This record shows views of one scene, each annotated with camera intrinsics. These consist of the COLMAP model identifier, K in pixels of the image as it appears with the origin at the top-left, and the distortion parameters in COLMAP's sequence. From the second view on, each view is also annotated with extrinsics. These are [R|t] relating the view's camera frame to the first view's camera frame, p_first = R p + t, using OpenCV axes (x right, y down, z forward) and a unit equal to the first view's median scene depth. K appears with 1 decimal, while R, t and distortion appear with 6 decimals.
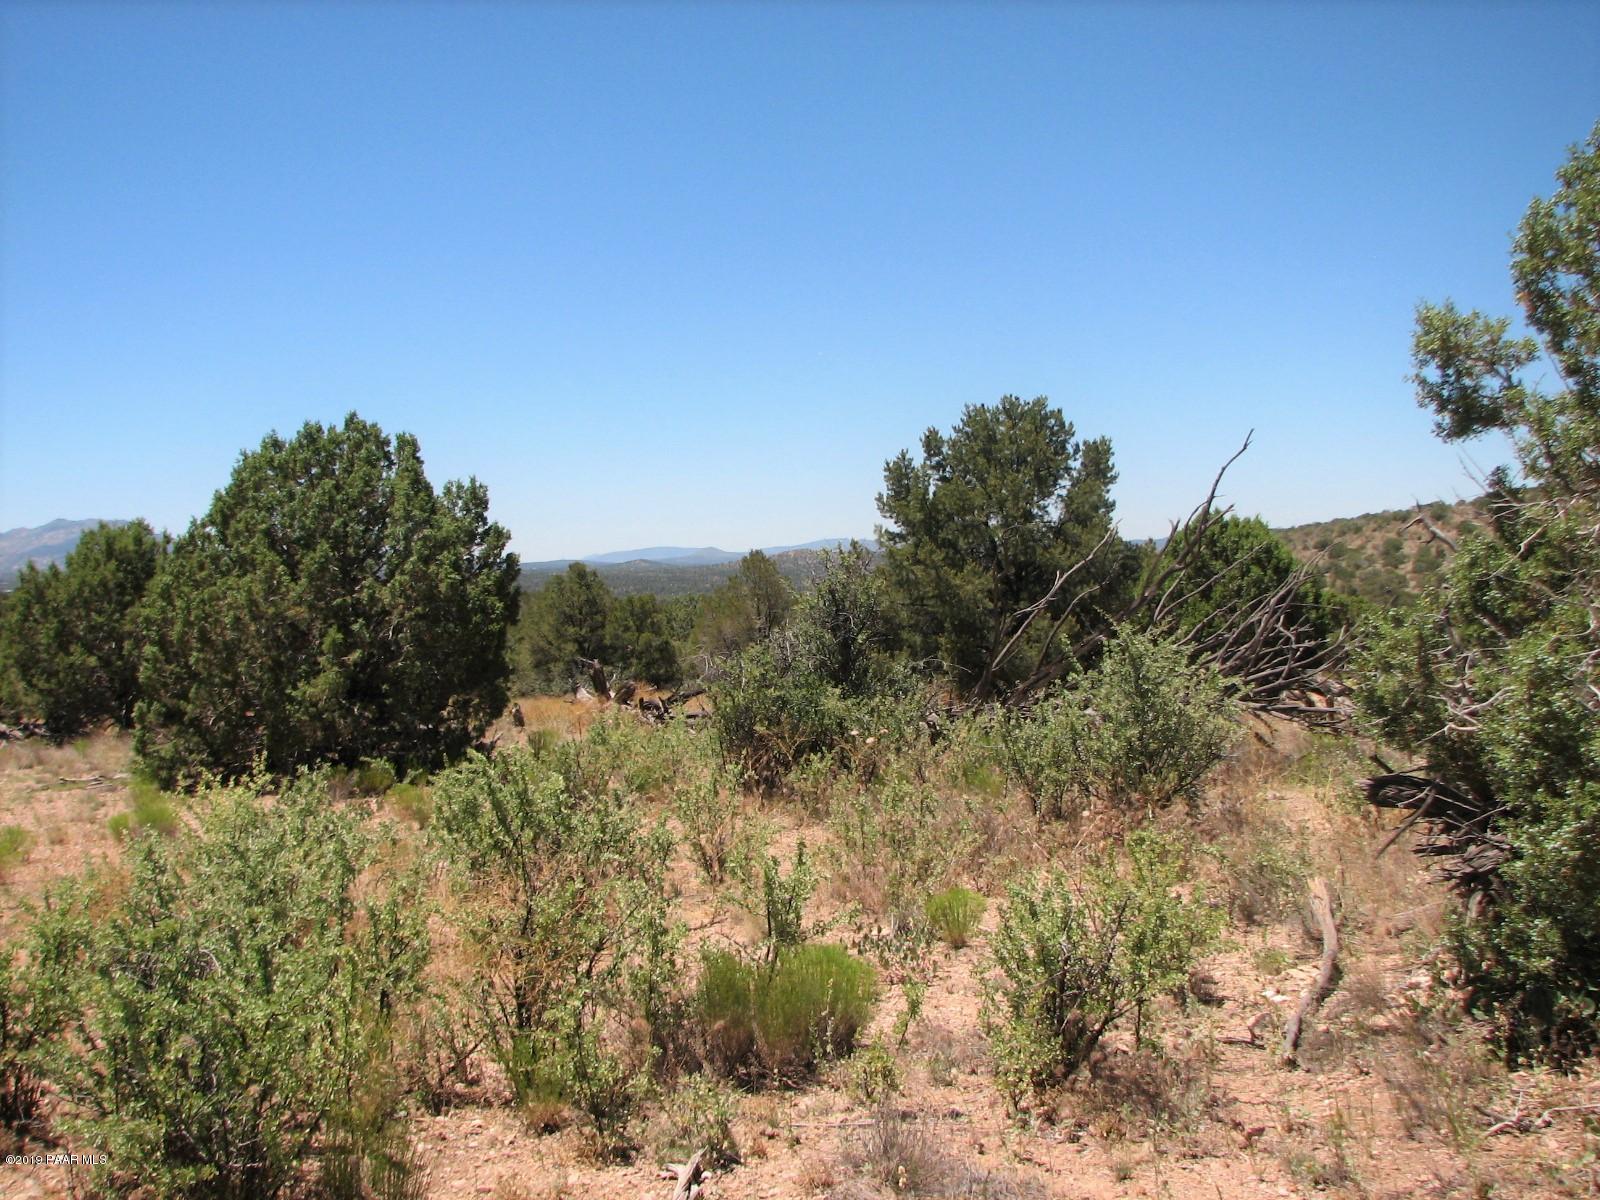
lens RADIAL K [[1777.1, 0, 800.0], [0, 1777.1, 600.0], [0, 0, 1]] dist [-0.202394, 0.305143]
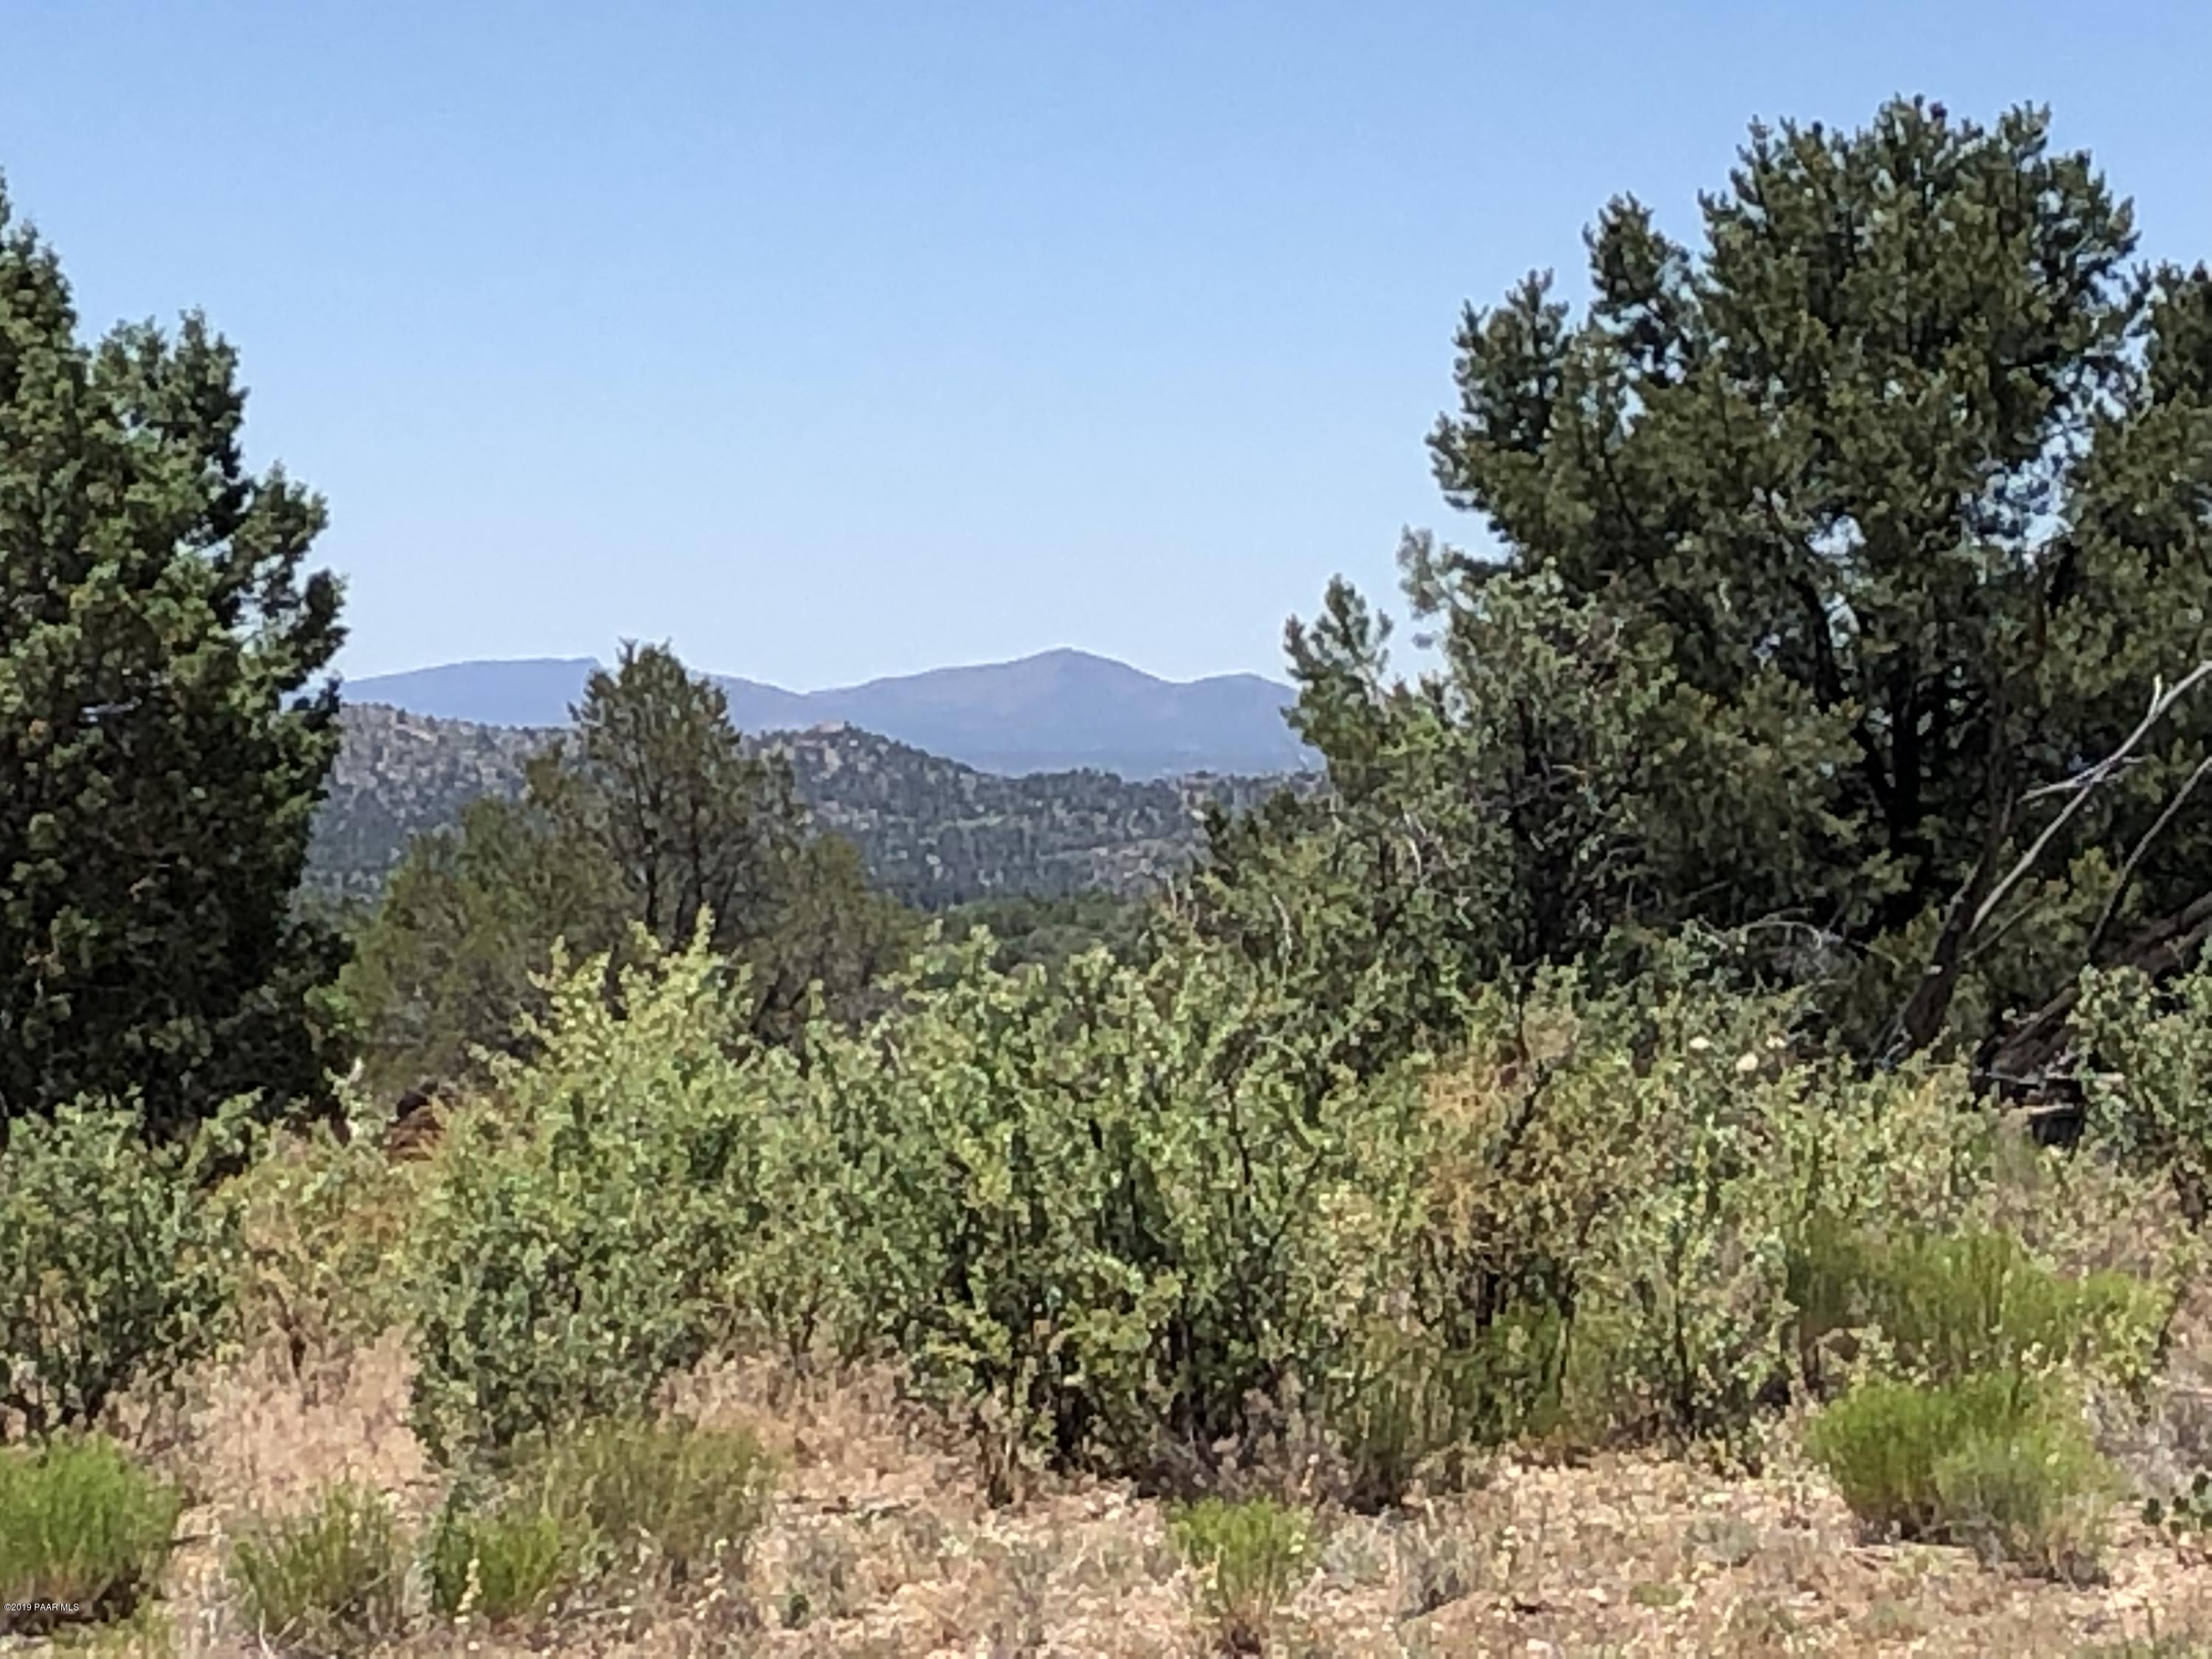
lens RADIAL K [[9113.9, 0, 1106.0], [0, 9113.9, 829.5], [0, 0, 1]] dist [0.220635, -1.204373]
pose [[0.995817, 0.030773, 0.086029, -0.139905], [-0.029237, 0.999391, -0.019058, 0.037043], [-0.086563, 0.016463, 0.996110, -0.488290]]
